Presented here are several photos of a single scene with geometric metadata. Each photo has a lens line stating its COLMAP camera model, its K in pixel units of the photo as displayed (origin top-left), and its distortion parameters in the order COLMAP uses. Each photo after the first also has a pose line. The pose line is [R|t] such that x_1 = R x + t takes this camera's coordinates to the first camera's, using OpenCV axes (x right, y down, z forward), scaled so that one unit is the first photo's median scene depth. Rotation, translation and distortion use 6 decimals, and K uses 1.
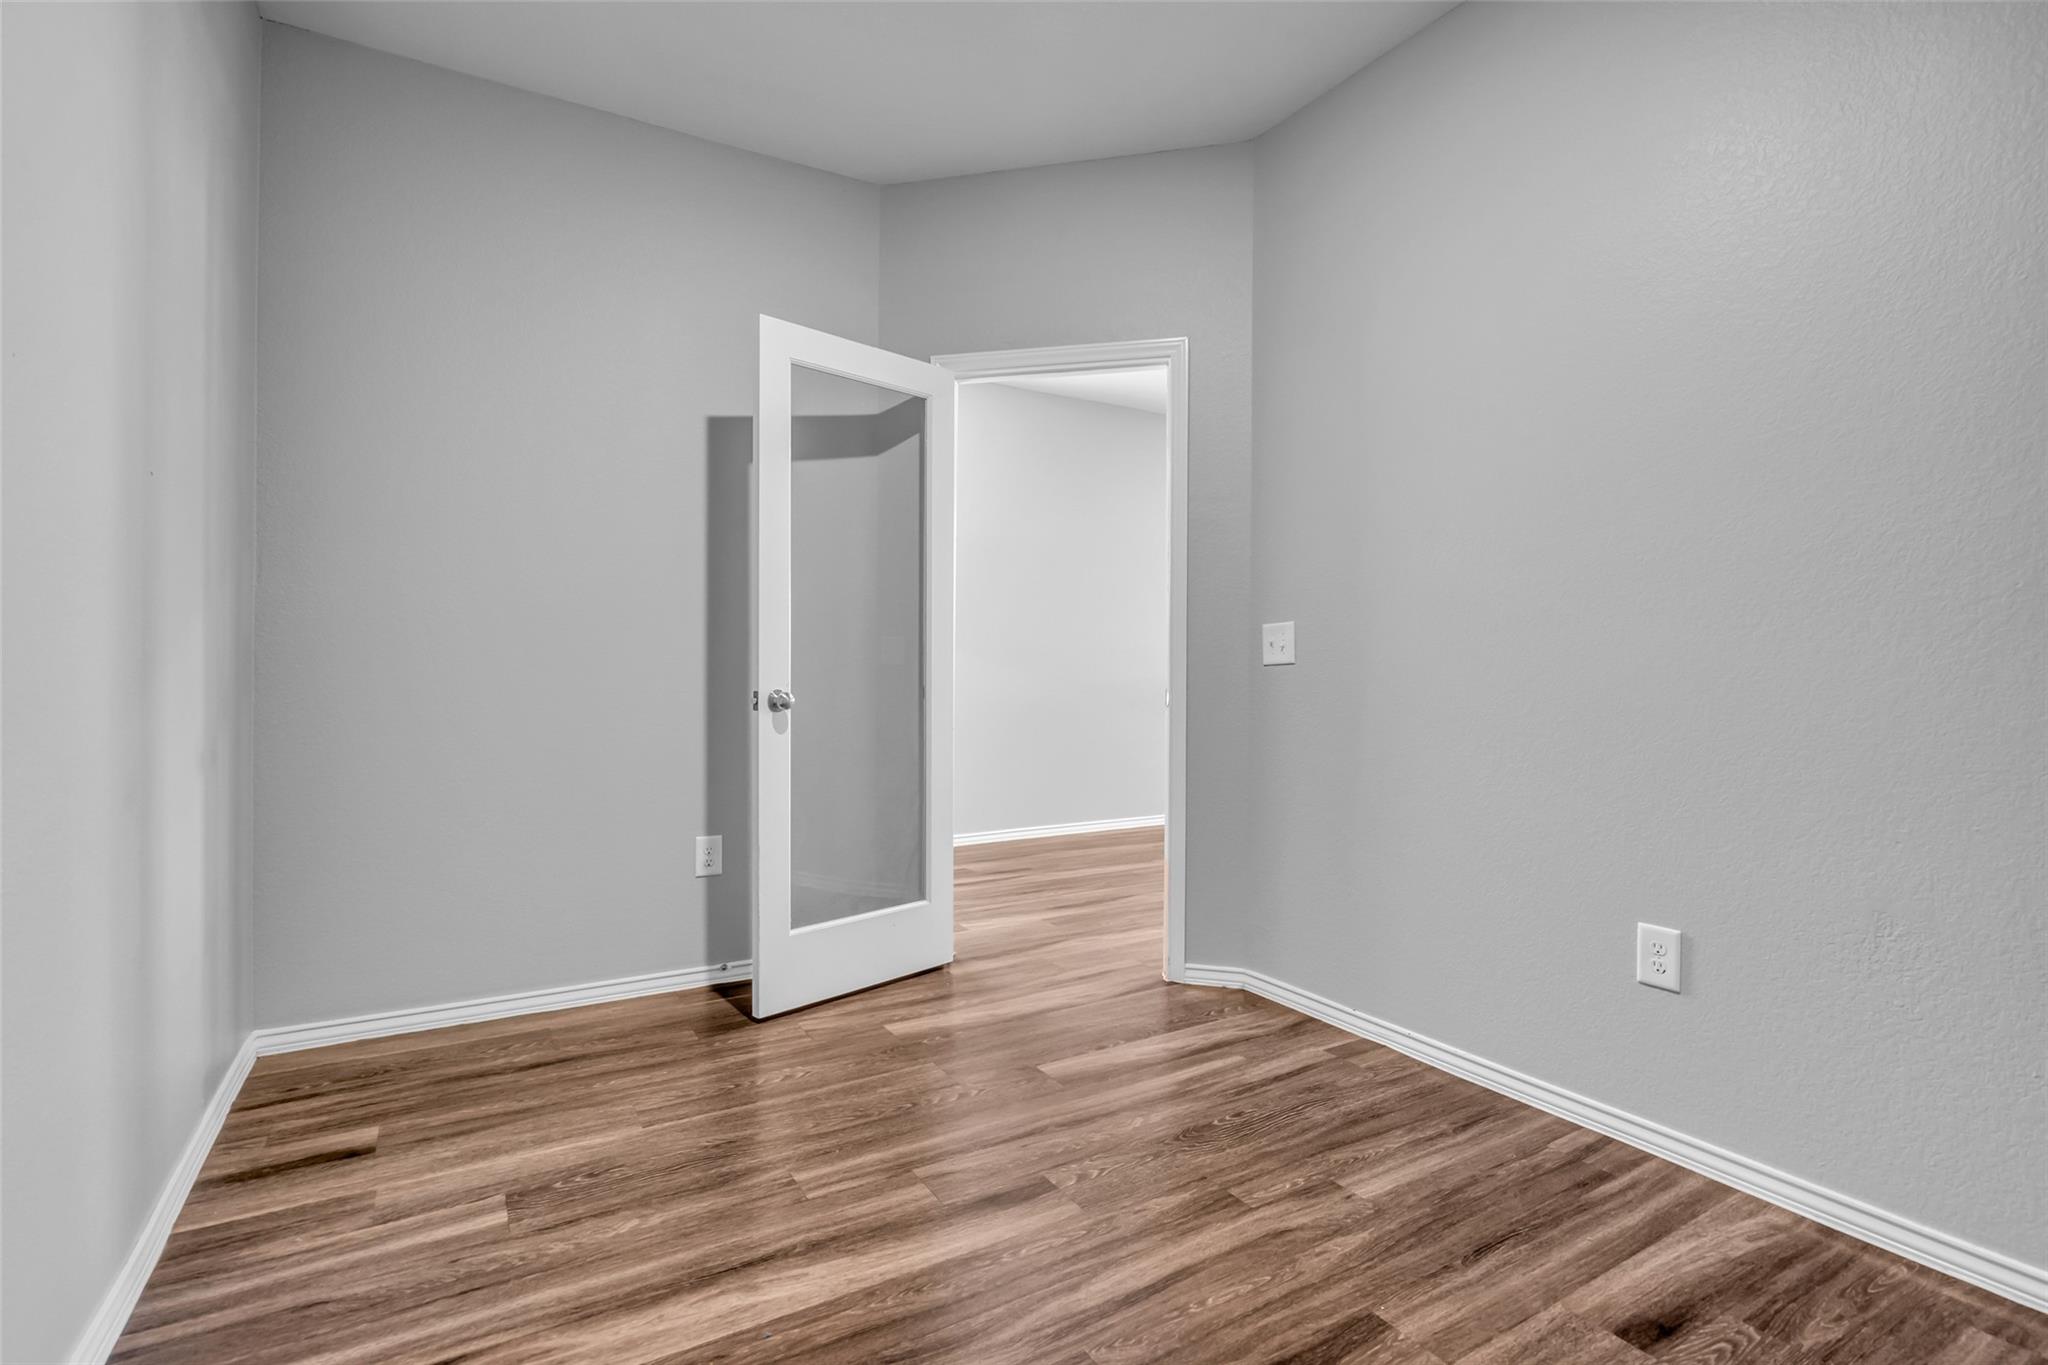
lens RADIAL K [[948.0, 0, 1013.3], [0, 948.0, 672.7], [0, 0, 1]] dist [-0.010450, 0.000485]
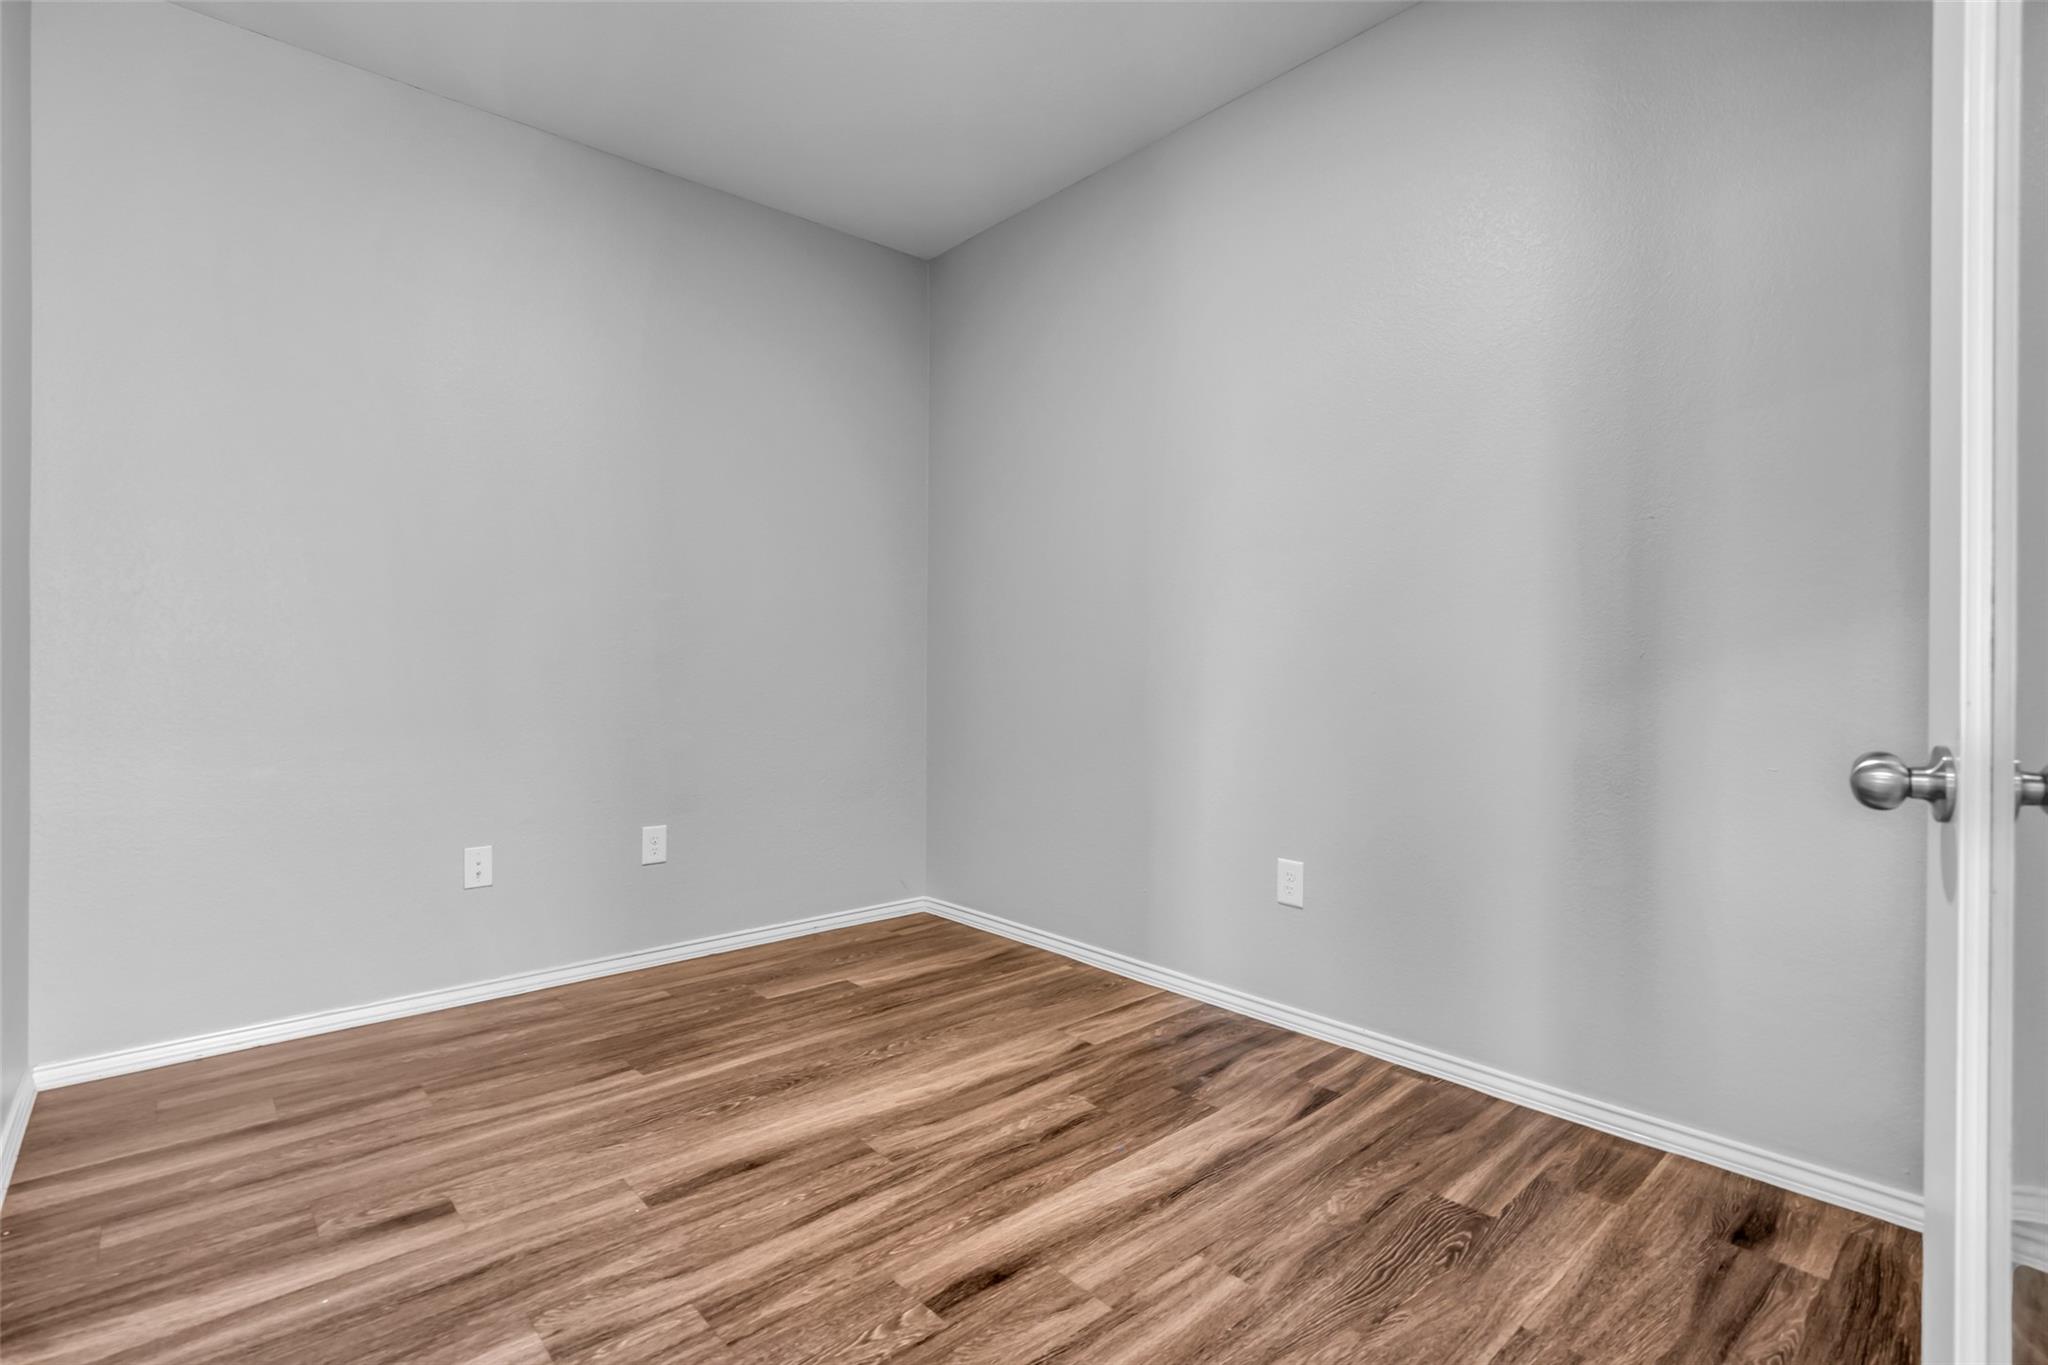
lens RADIAL K [[948.0, 0, 1013.3], [0, 948.0, 672.7], [0, 0, 1]] dist [-0.010450, 0.000485]
pose [[-0.981025, -0.006806, -0.193761, 0.148678], [-0.008263, 0.999943, 0.006713, -0.007790], [0.193705, 0.008187, -0.981026, 2.025859]]
